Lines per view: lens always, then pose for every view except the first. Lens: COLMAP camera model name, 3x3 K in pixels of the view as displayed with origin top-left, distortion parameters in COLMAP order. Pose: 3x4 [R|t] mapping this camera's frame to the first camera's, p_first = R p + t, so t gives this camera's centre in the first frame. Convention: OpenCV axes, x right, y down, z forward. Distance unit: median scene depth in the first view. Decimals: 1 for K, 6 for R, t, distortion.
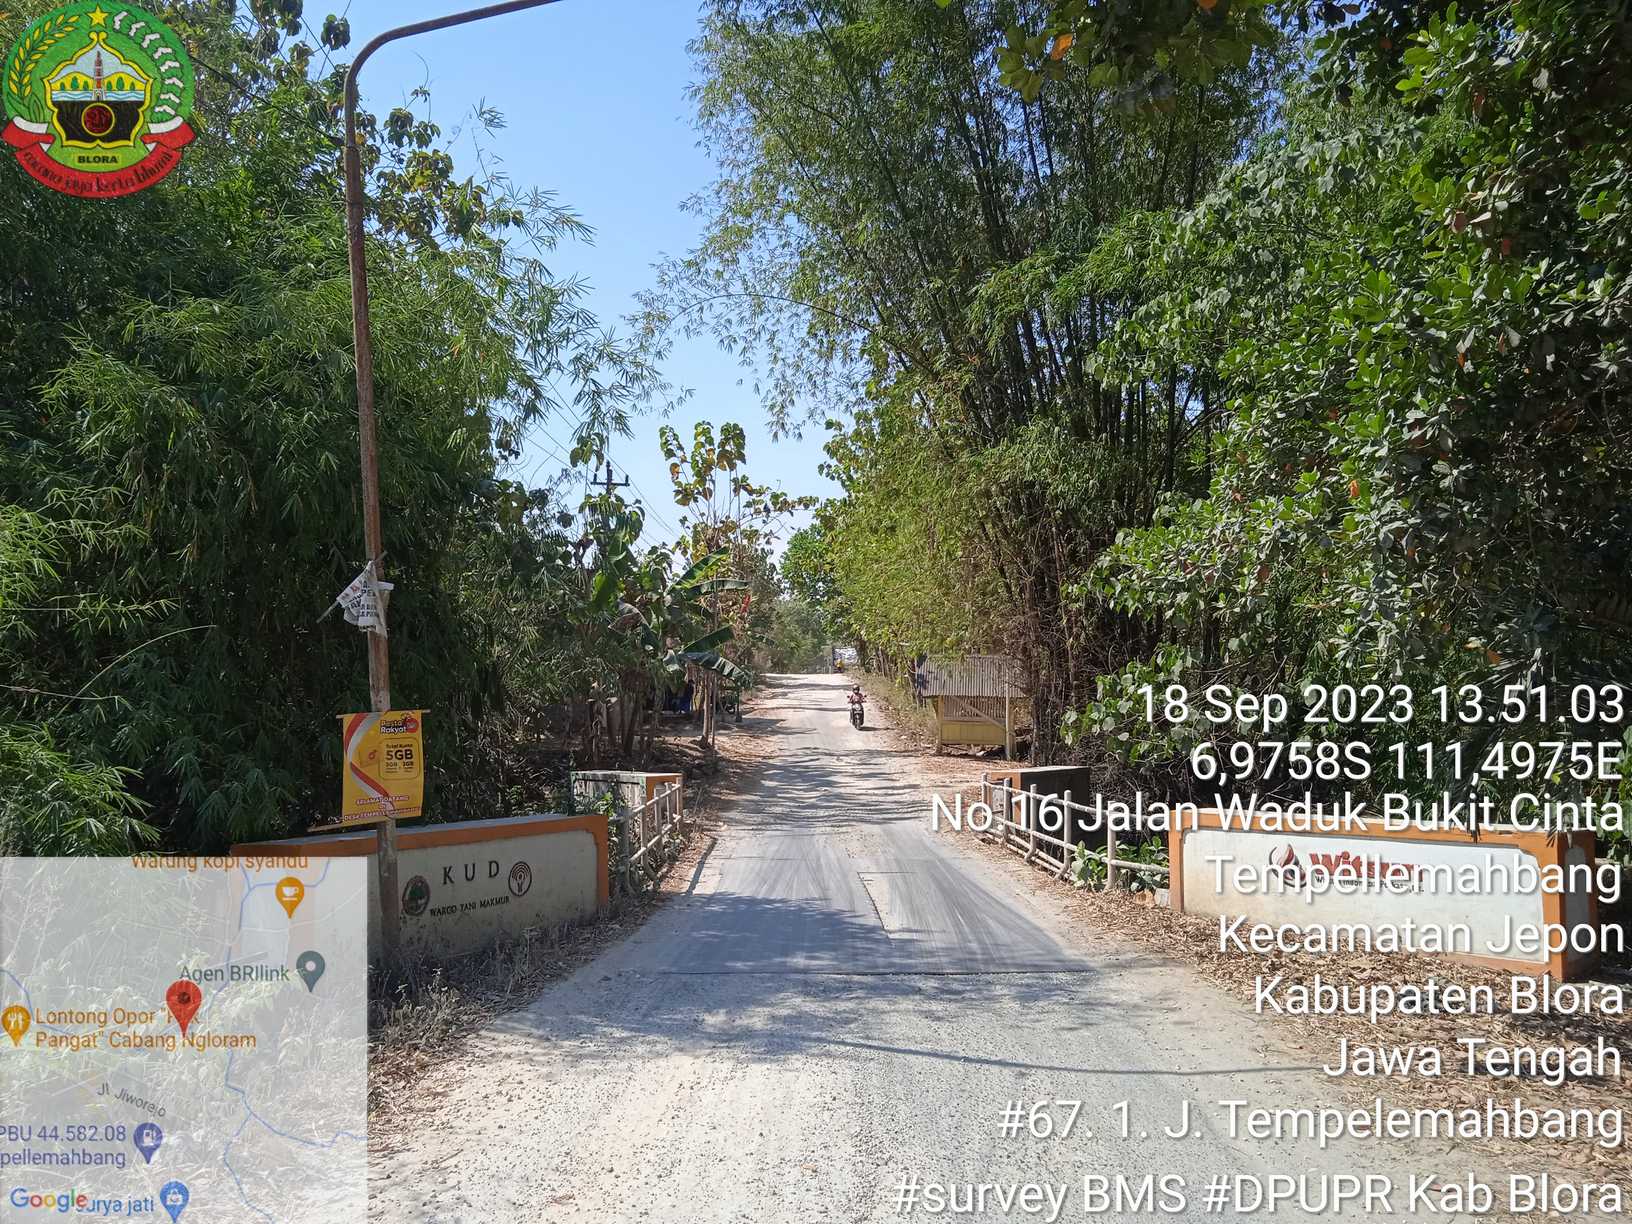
lens RADIAL K [[1365.5, 0, 816.9], [0, 1365.5, 629.6], [0, 0, 1]] dist [0.049372, -0.046173]
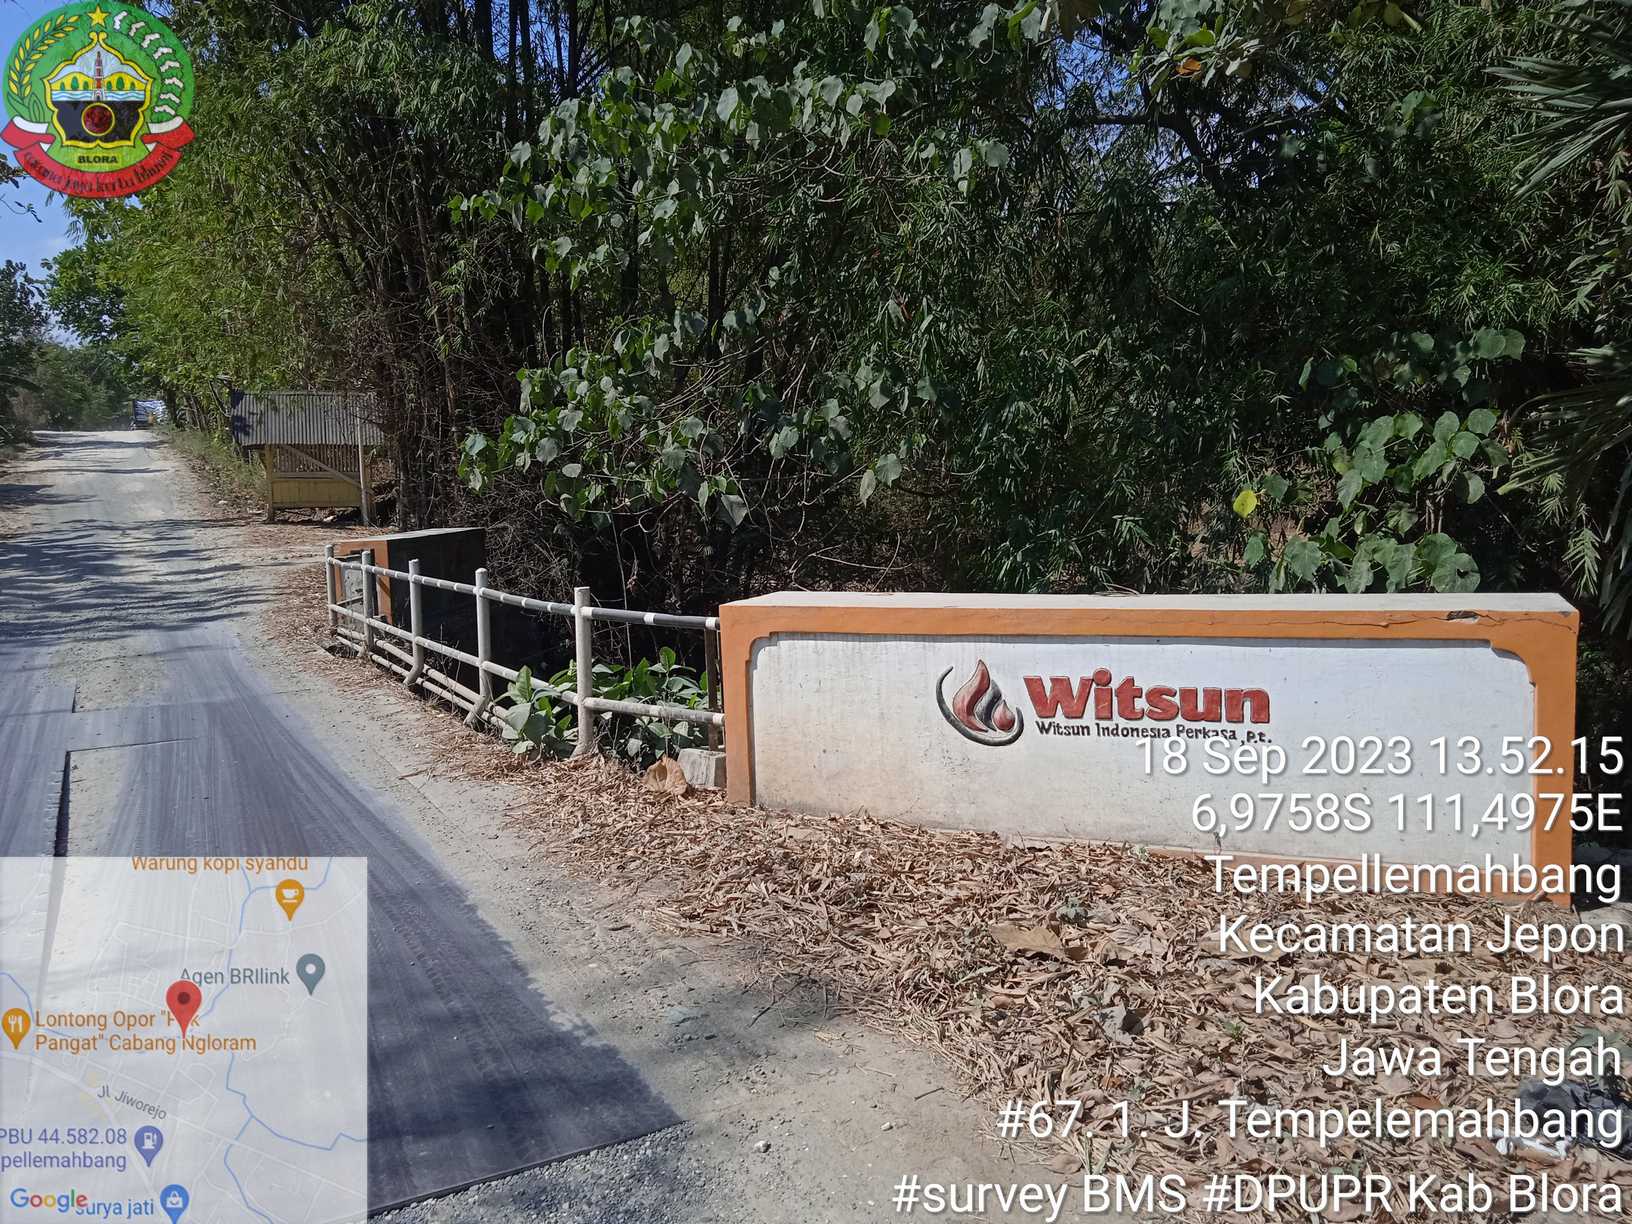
lens RADIAL K [[1365.5, 0, 816.9], [0, 1365.5, 629.6], [0, 0, 1]] dist [0.049372, -0.046173]
pose [[0.896945, -0.078219, 0.435168, 0.034335], [0.001806, 0.984867, 0.173300, 0.025778], [-0.442138, -0.154655, 0.883513, 0.252135]]
